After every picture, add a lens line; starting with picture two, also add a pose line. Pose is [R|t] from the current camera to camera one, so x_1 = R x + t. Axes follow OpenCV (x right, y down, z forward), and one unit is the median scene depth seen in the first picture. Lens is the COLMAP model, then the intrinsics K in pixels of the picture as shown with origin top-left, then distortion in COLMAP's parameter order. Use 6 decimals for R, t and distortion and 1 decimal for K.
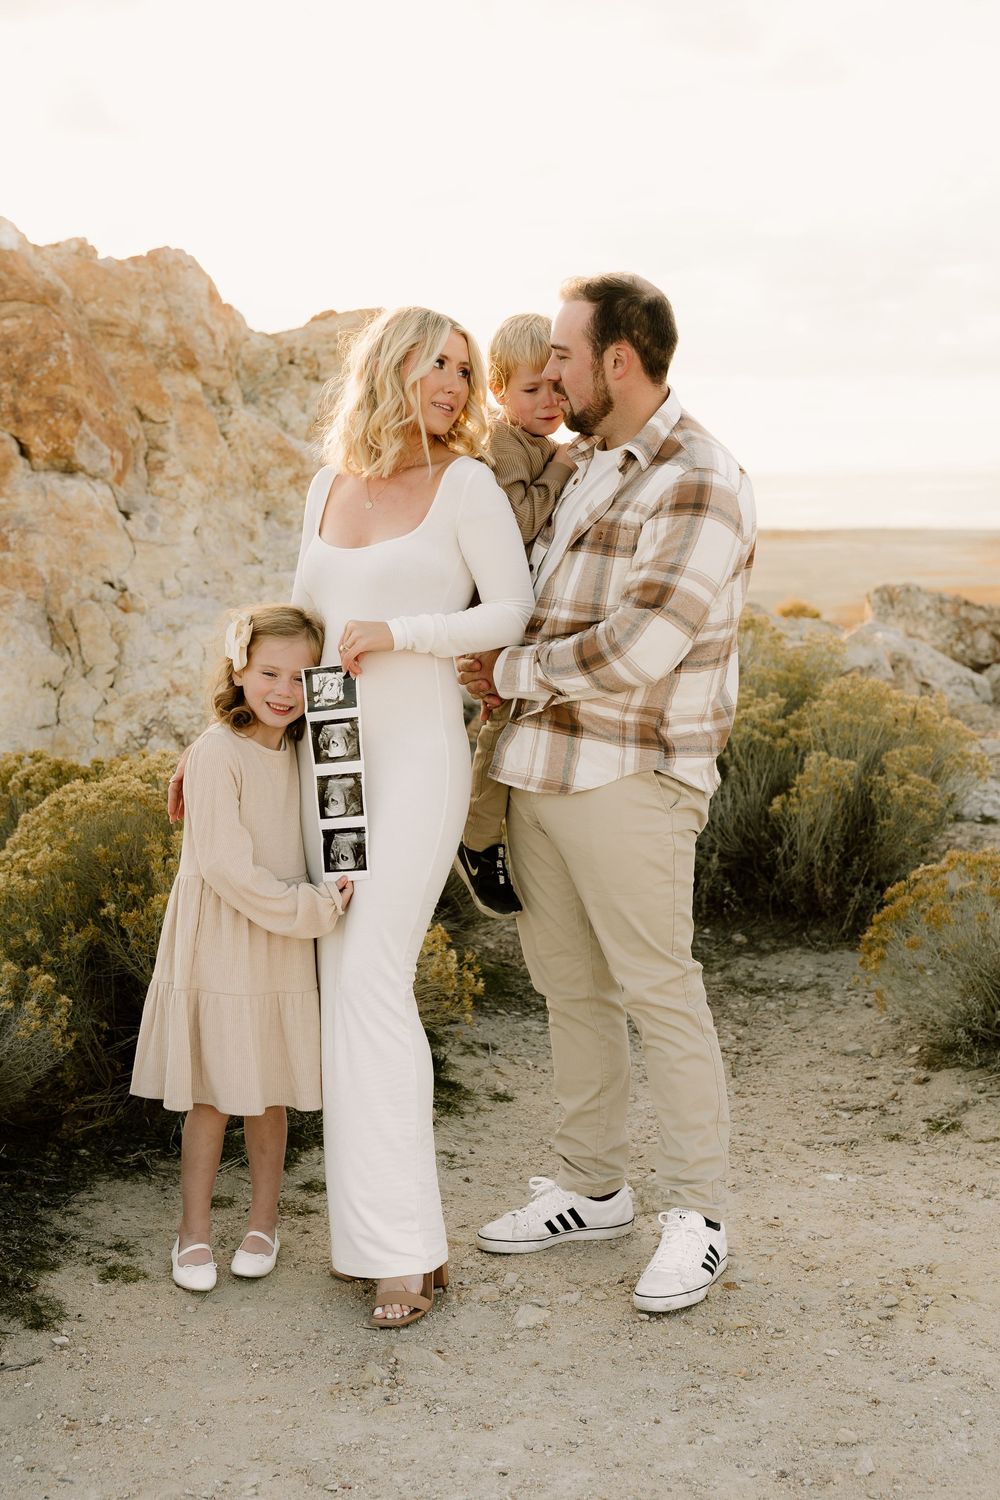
lens RADIAL K [[2276.5, 0, 559.3], [0, 2276.5, 676.5], [0, 0, 1]] dist [0.008412, 0.009017]
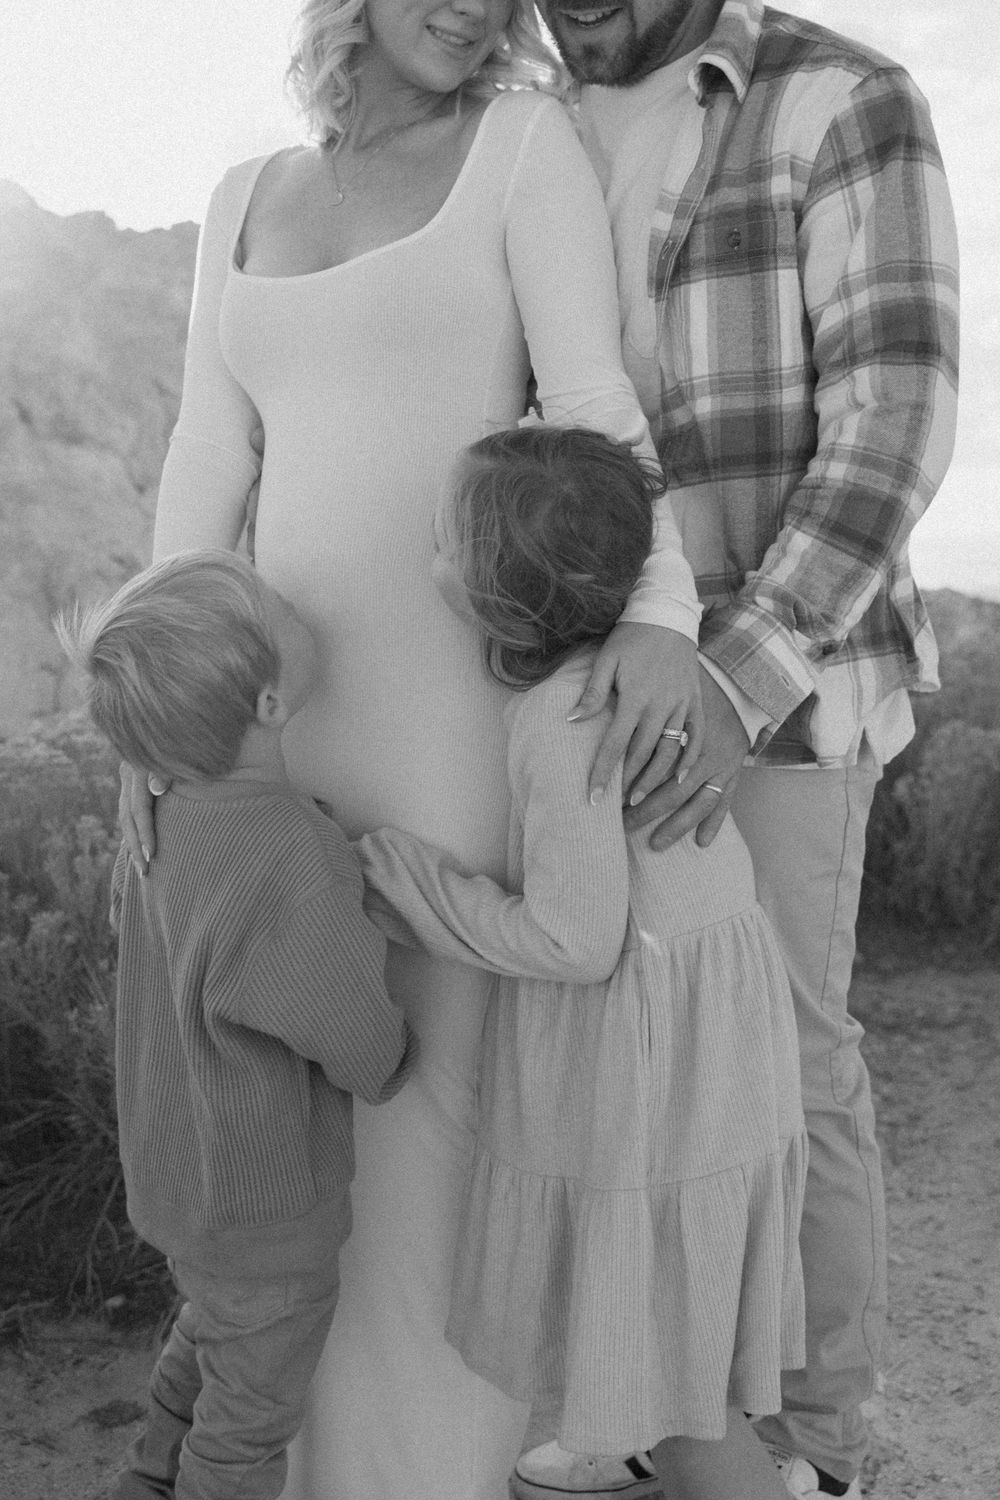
lens RADIAL K [[1837.4, 0, 449.2], [0, 1837.4, 724.7], [0, 0, 1]] dist [-0.002963, 0.008913]
pose [[0.997326, -0.008665, -0.072563, -0.012667], [0.009080, 0.999944, 0.005396, 0.023933], [0.072512, -0.006040, 0.997349, 0.286598]]
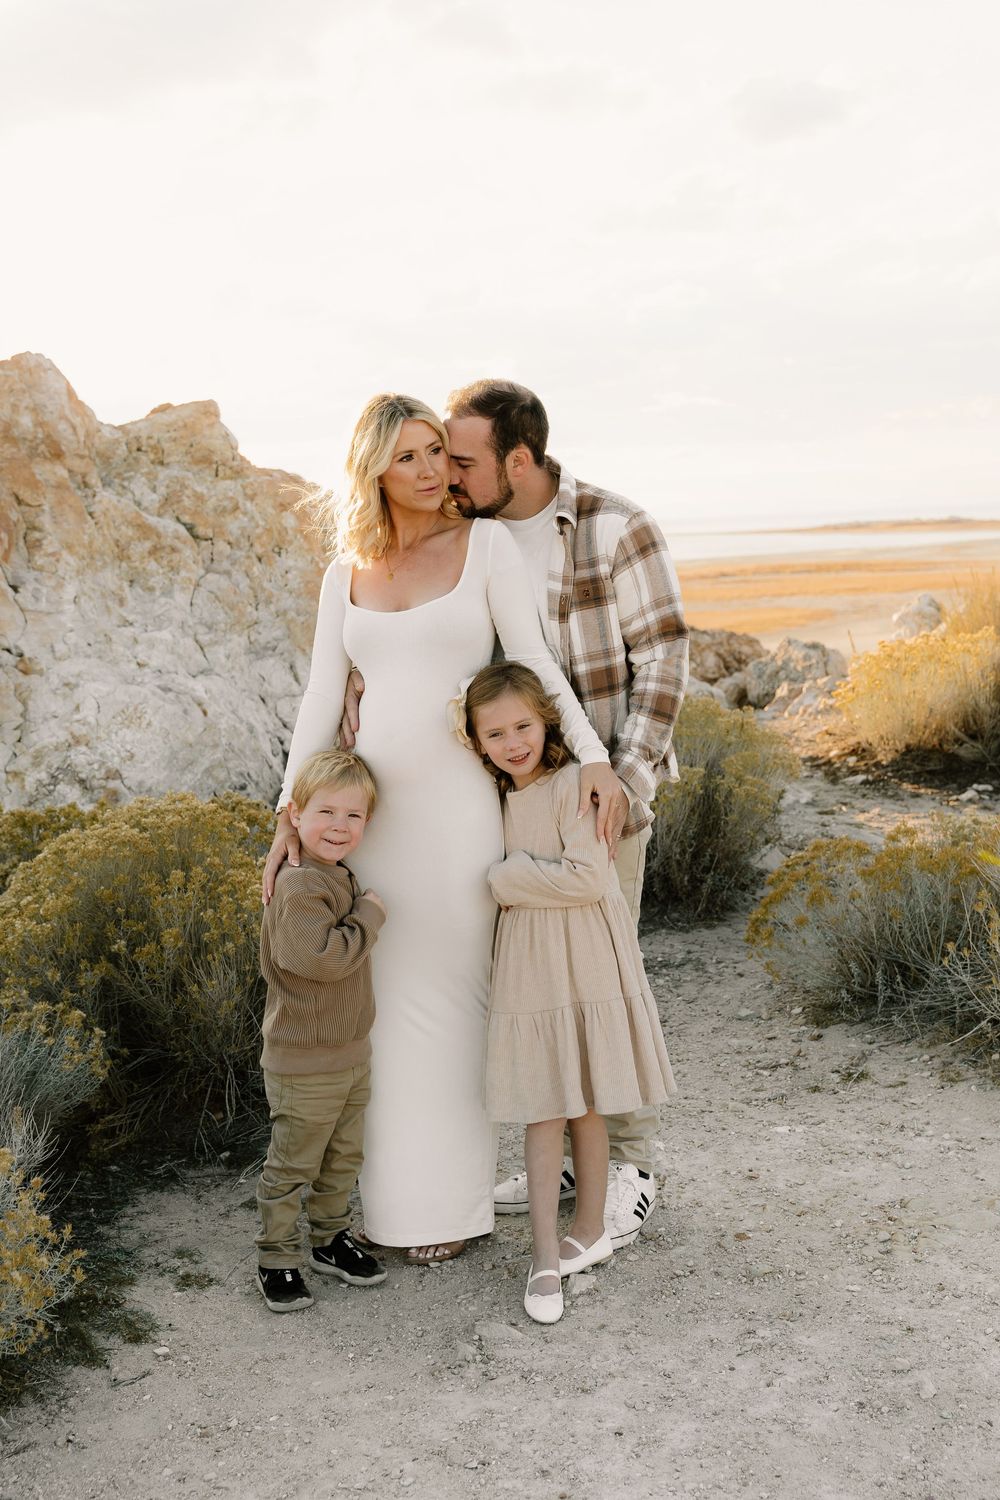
lens RADIAL K [[1879.9, 0, 577.6], [0, 1879.9, 665.8], [0, 0, 1]] dist [0.002325, -0.005934]
pose [[0.985854, -0.052494, 0.159175, -0.070994], [0.055223, 0.998392, -0.012768, -0.005649], [-0.158249, 0.021378, 0.987168, 0.037393]]
